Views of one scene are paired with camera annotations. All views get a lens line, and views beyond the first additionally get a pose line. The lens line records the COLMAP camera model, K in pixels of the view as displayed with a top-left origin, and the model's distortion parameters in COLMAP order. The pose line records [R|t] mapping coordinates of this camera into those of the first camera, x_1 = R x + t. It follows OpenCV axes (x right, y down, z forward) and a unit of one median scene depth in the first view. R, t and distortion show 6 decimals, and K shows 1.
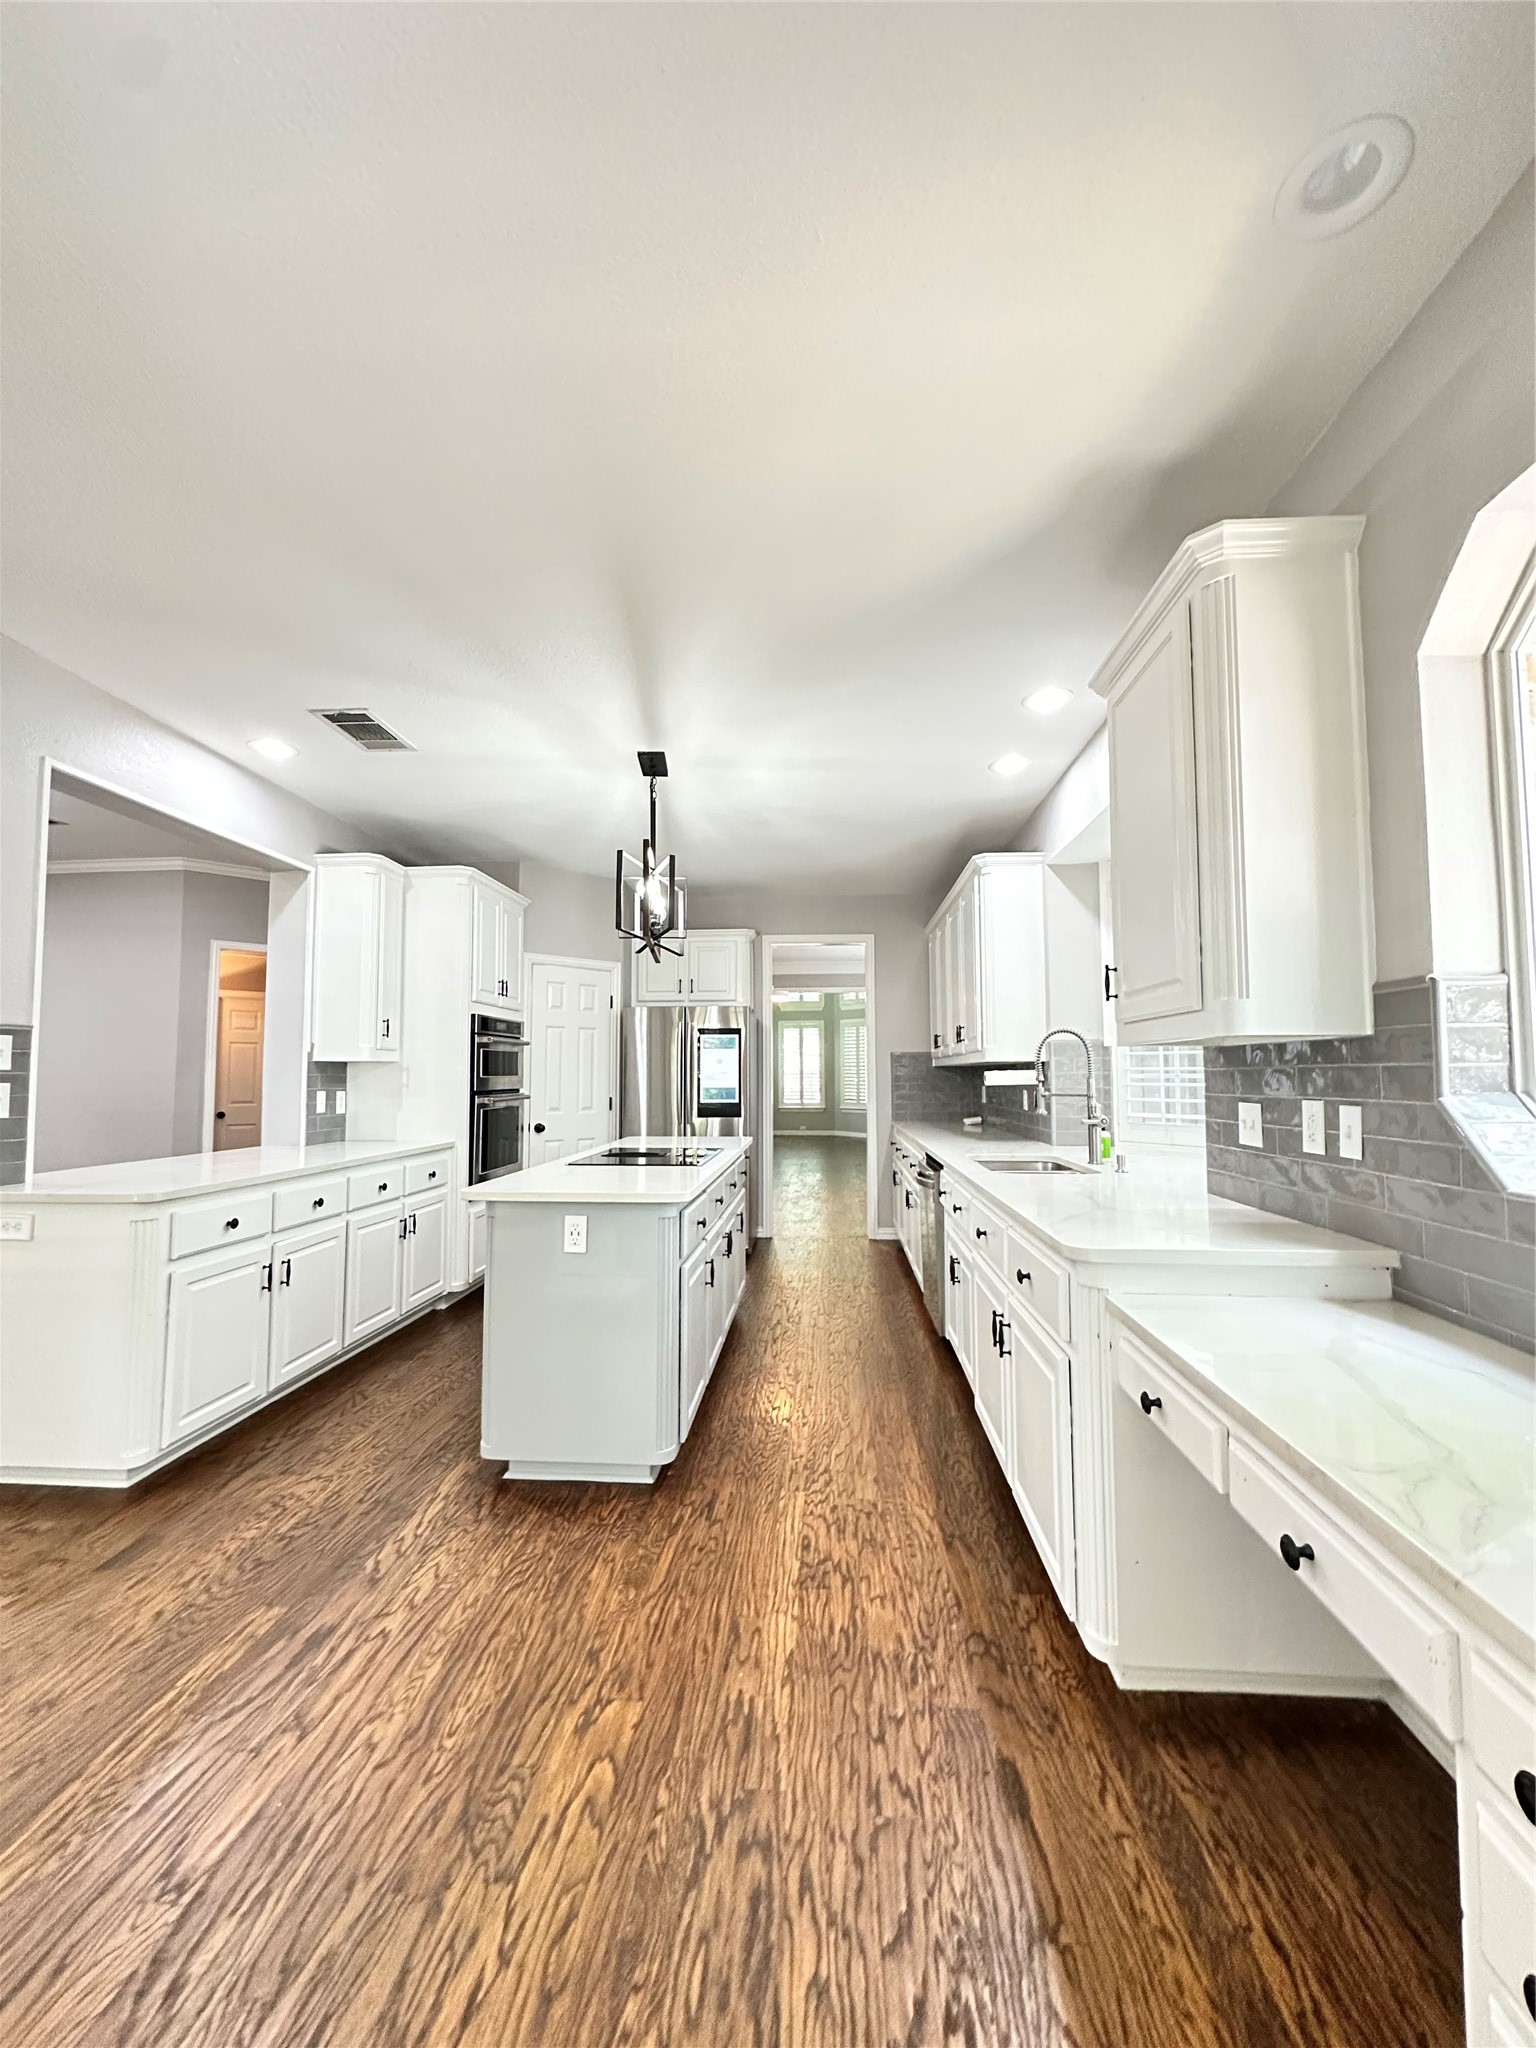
lens RADIAL K [[816.7, 0, 769.7], [0, 816.7, 1028.5], [0, 0, 1]] dist [-0.001378, 0.000061]
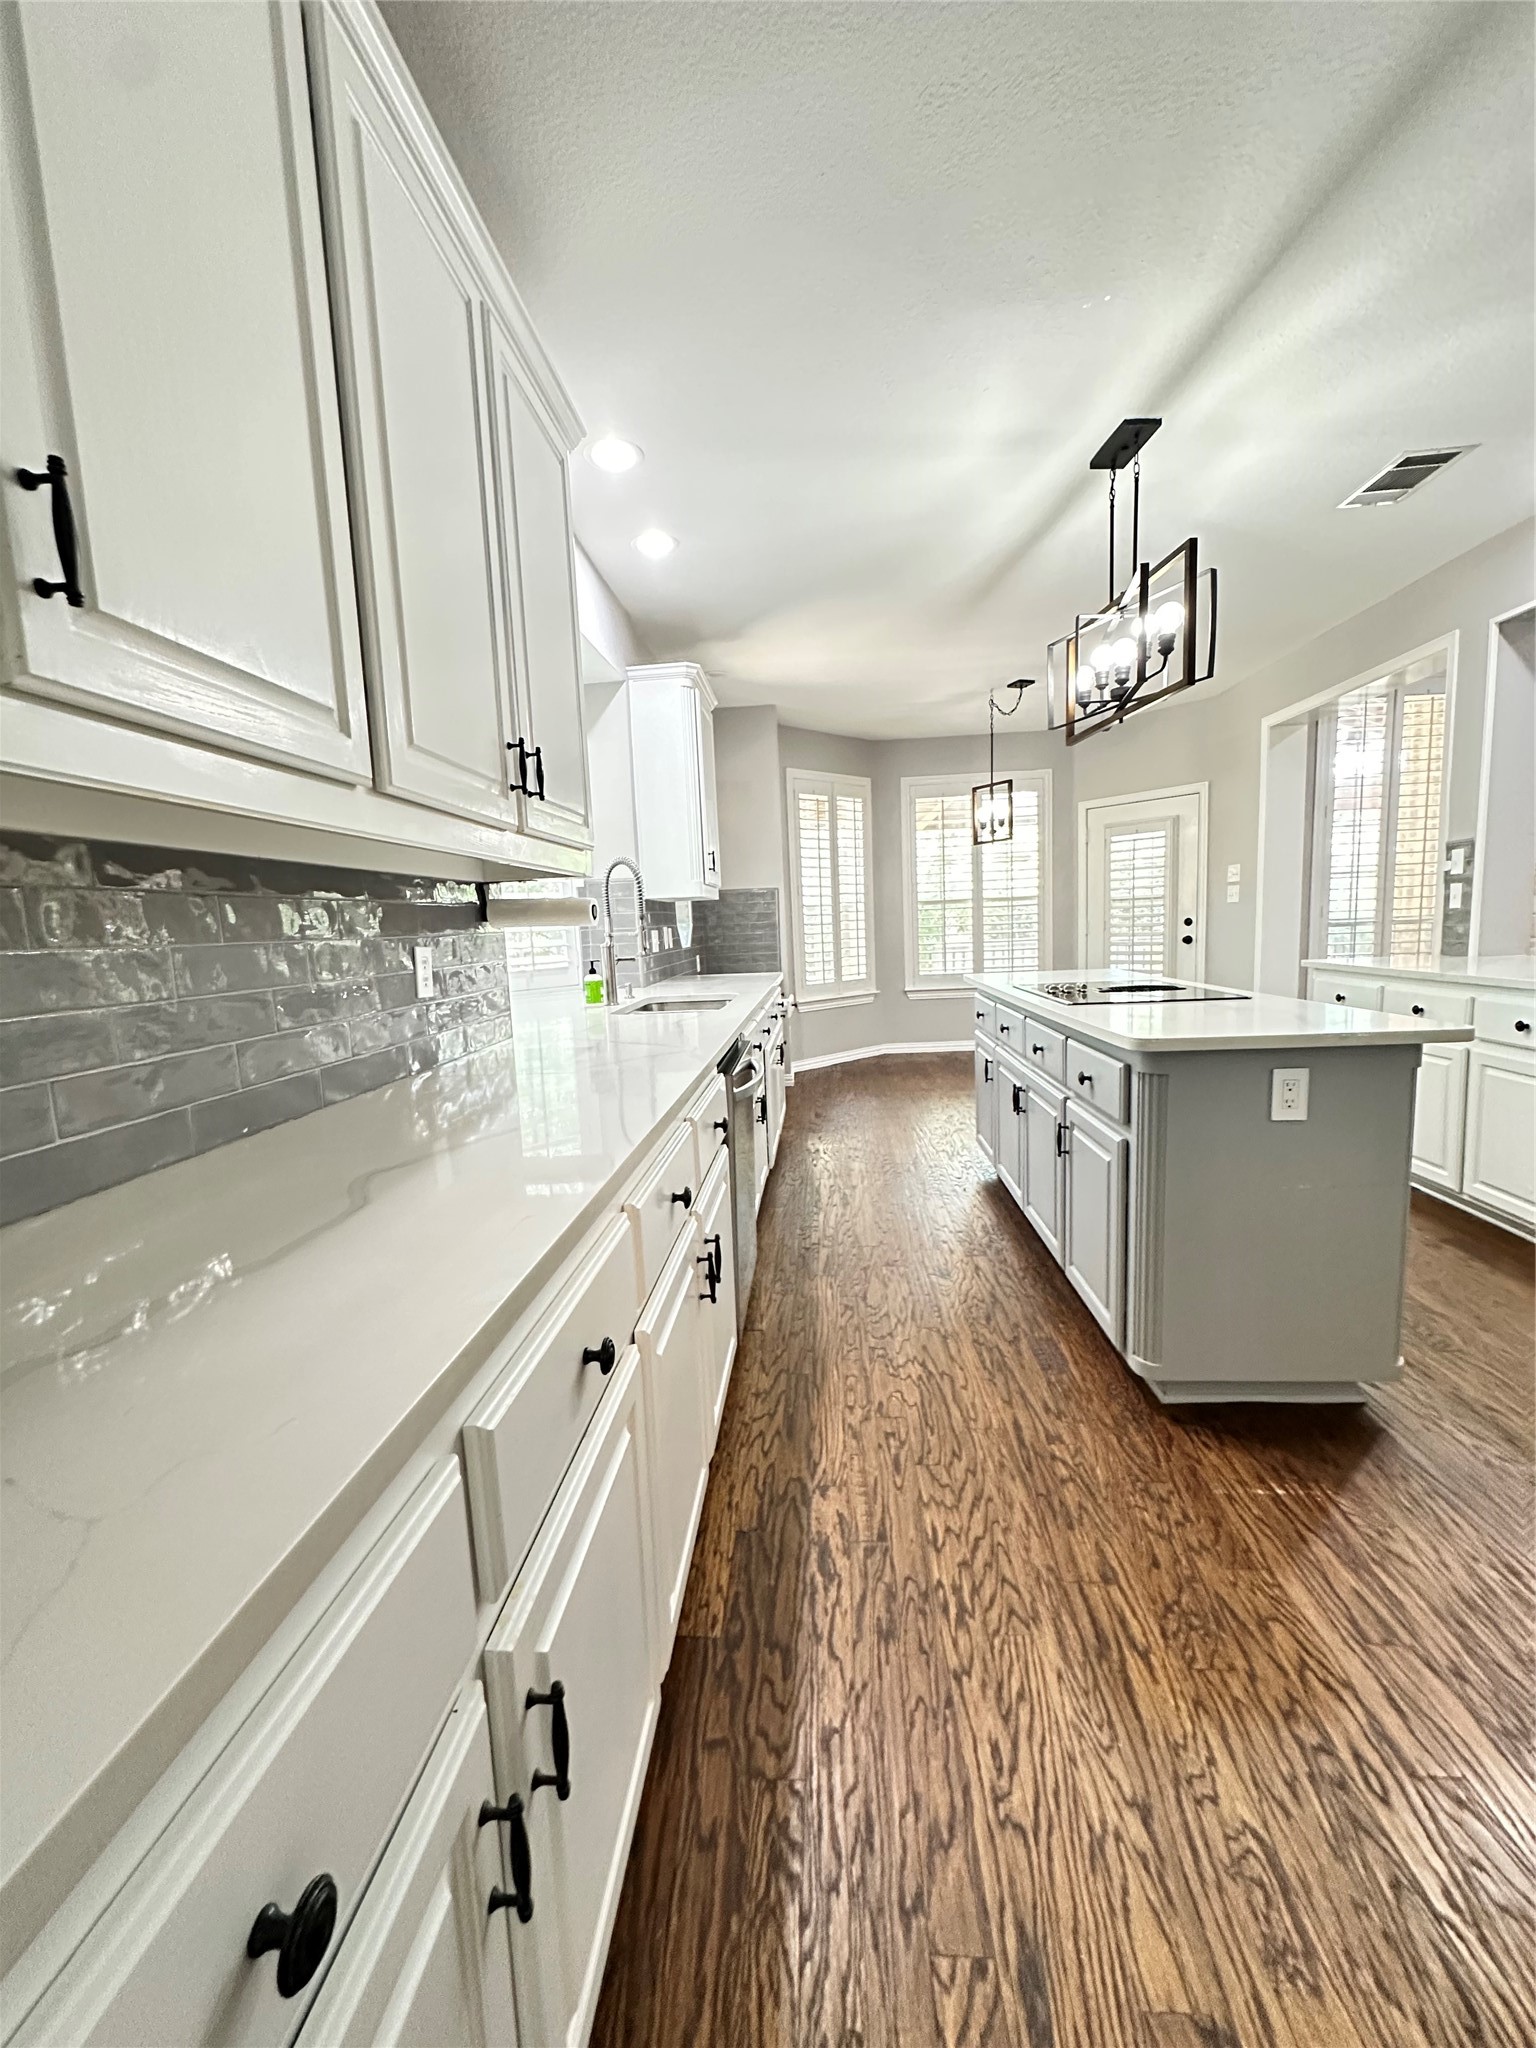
lens RADIAL K [[816.7, 0, 766.9], [0, 816.7, 1024.3], [0, 0, 1]] dist [-0.001378, 0.000061]
pose [[-0.998968, 0.044836, 0.007240, 0.194133], [0.045197, 0.997077, 0.061605, 0.127242], [-0.004456, 0.061869, -0.998074, 1.830396]]
